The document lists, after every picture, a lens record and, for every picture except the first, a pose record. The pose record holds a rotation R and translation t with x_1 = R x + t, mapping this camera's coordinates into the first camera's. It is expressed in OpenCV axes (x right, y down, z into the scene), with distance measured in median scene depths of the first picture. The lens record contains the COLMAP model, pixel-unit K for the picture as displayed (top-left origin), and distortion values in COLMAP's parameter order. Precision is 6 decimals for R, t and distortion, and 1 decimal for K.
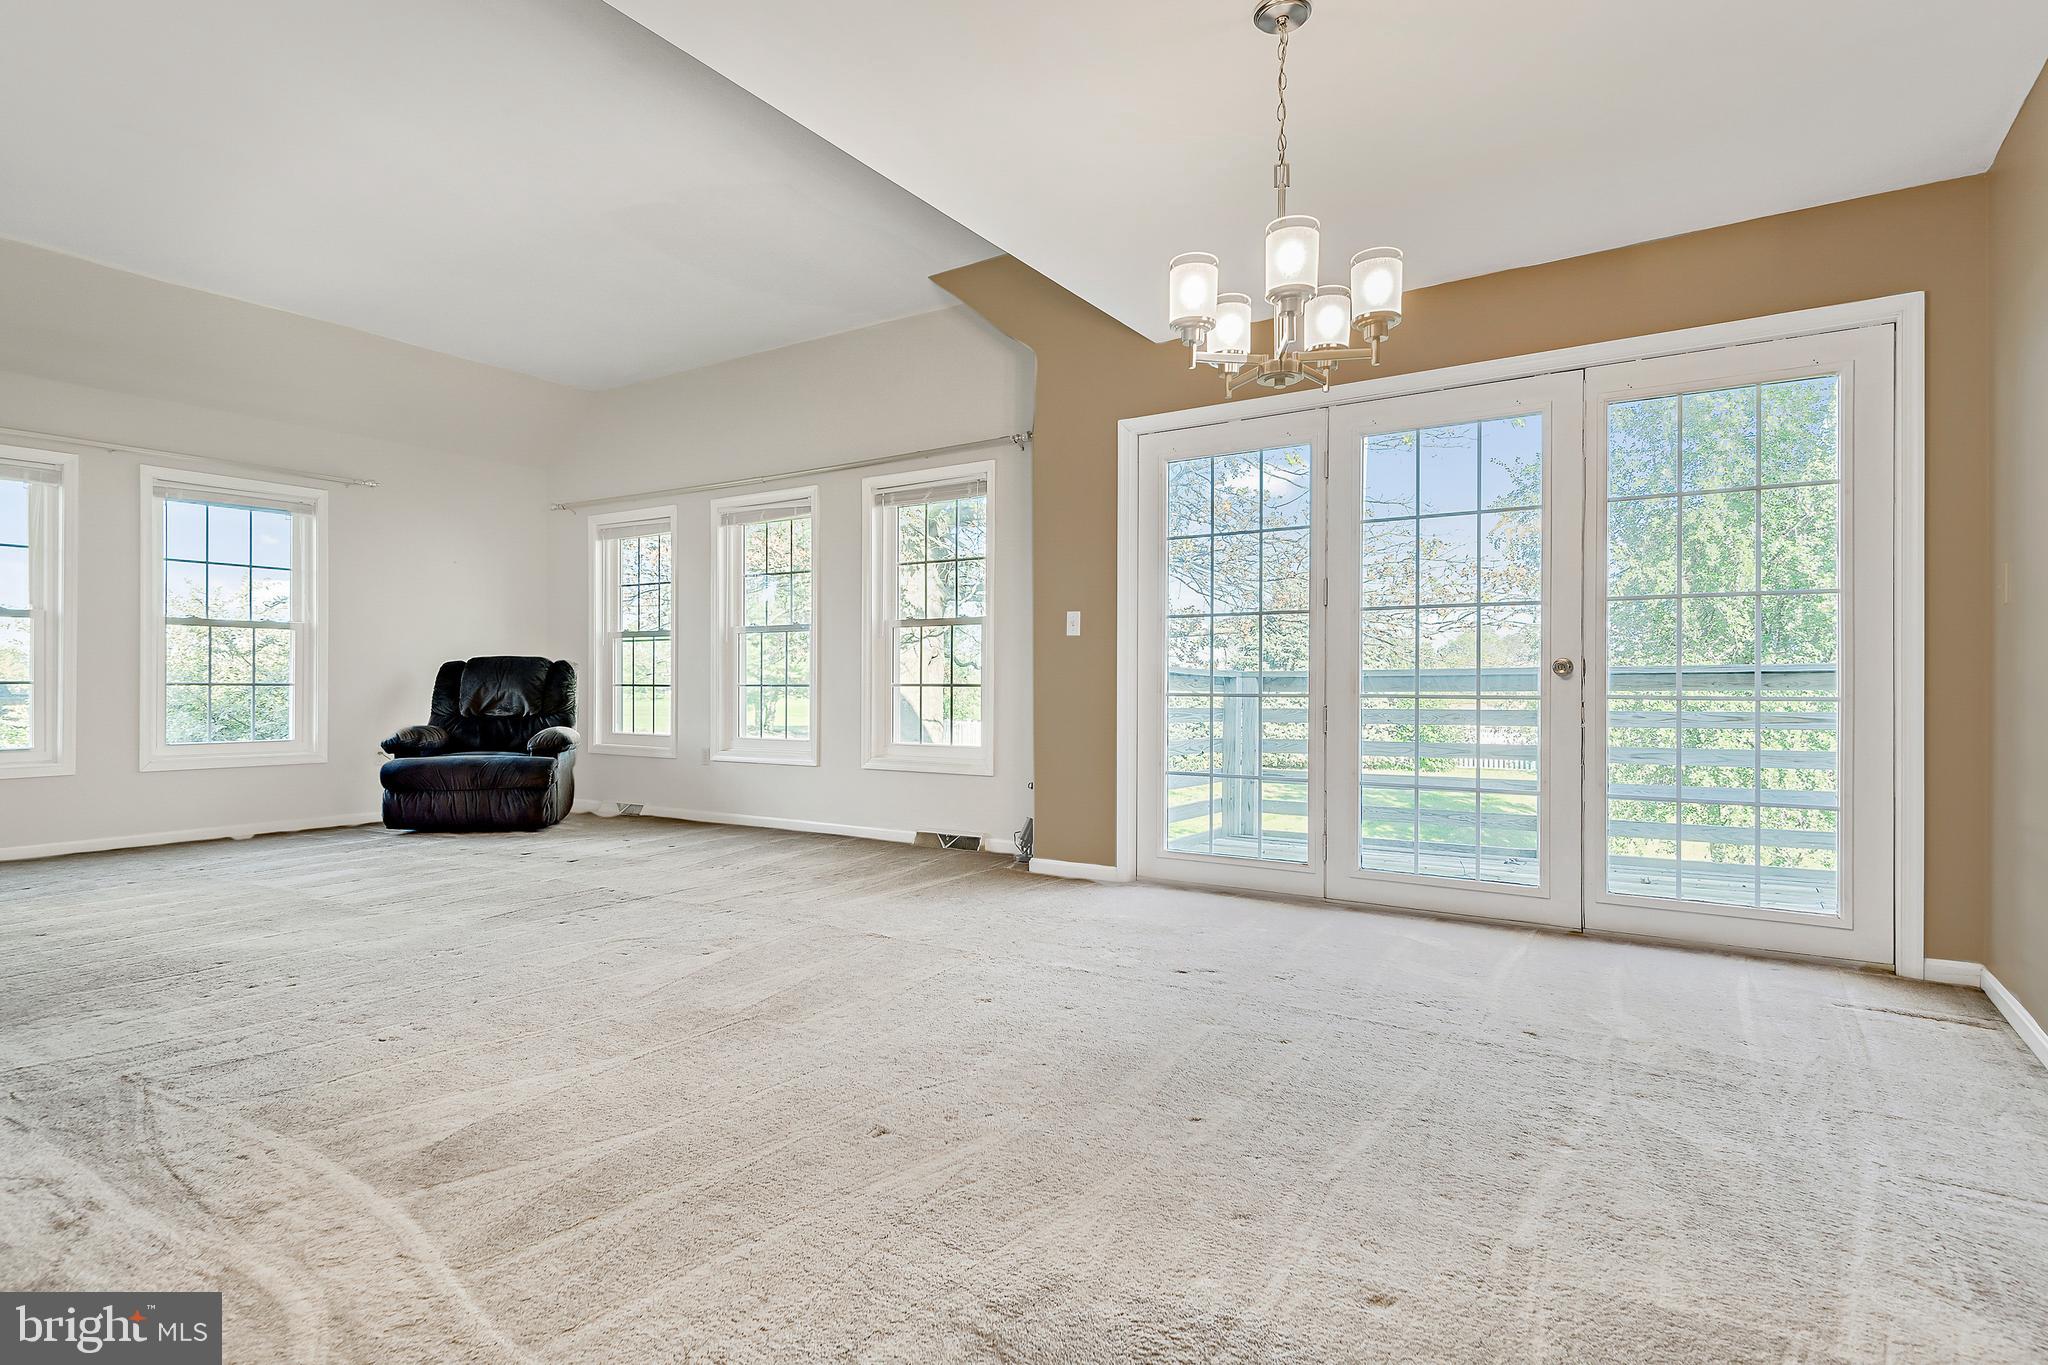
lens RADIAL K [[1032.7, 0, 1024.0], [0, 1032.7, 682.5], [0, 0, 1]] dist [-0.000420, -0.000274]
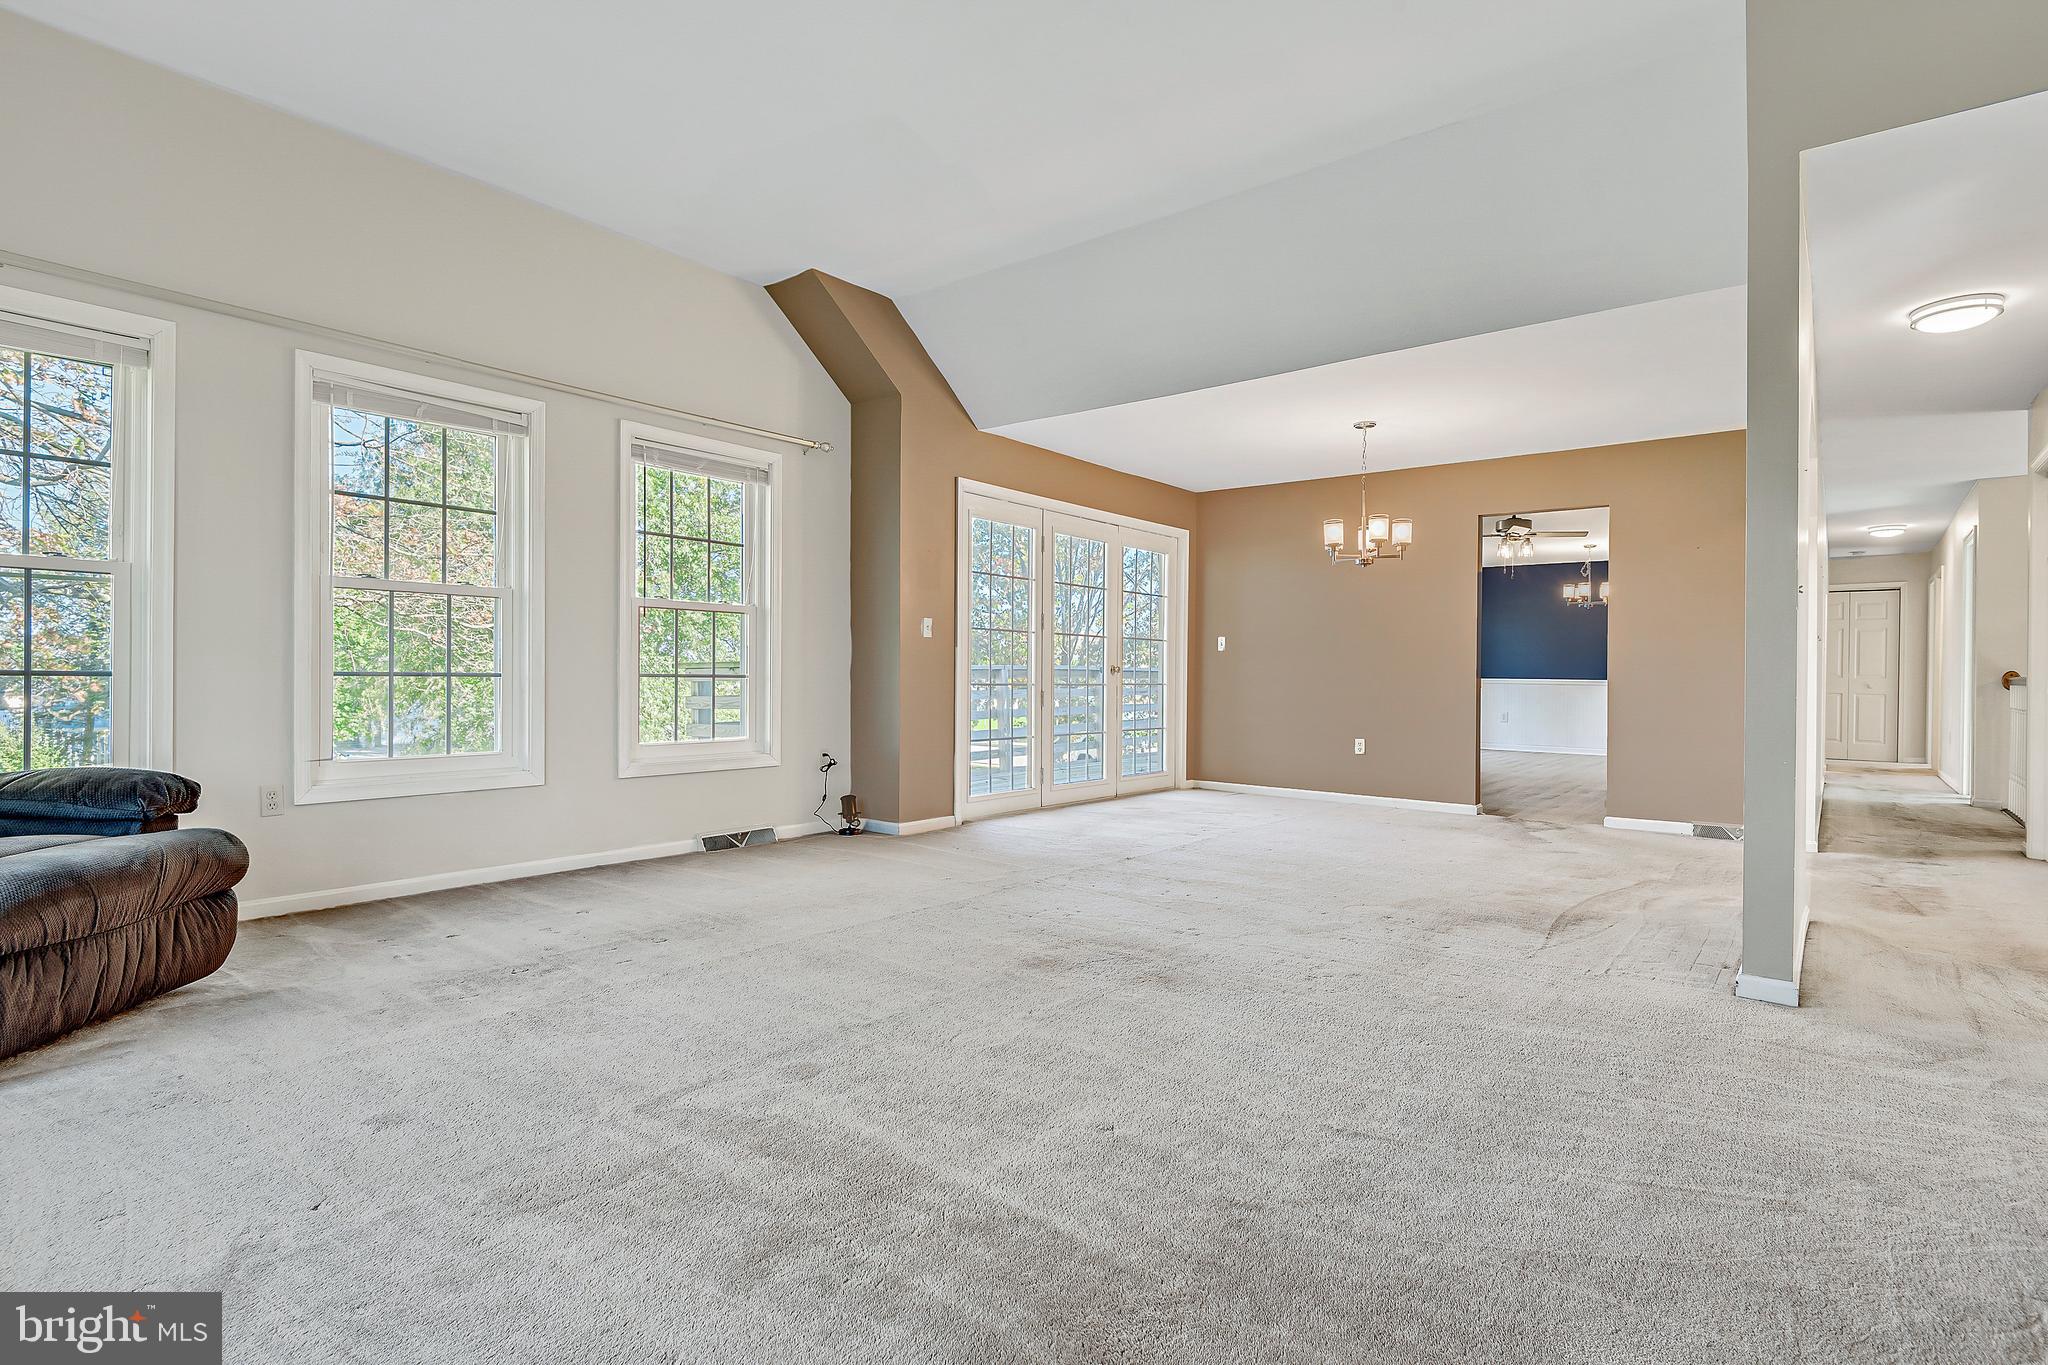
lens RADIAL K [[1032.7, 0, 1024.0], [0, 1032.7, 682.5], [0, 0, 1]] dist [-0.000420, -0.000274]
pose [[0.083699, -0.003371, 0.996485, -1.032481], [-0.006509, 0.999971, 0.003930, 0.003610], [-0.996470, -0.006815, 0.083675, 0.677623]]
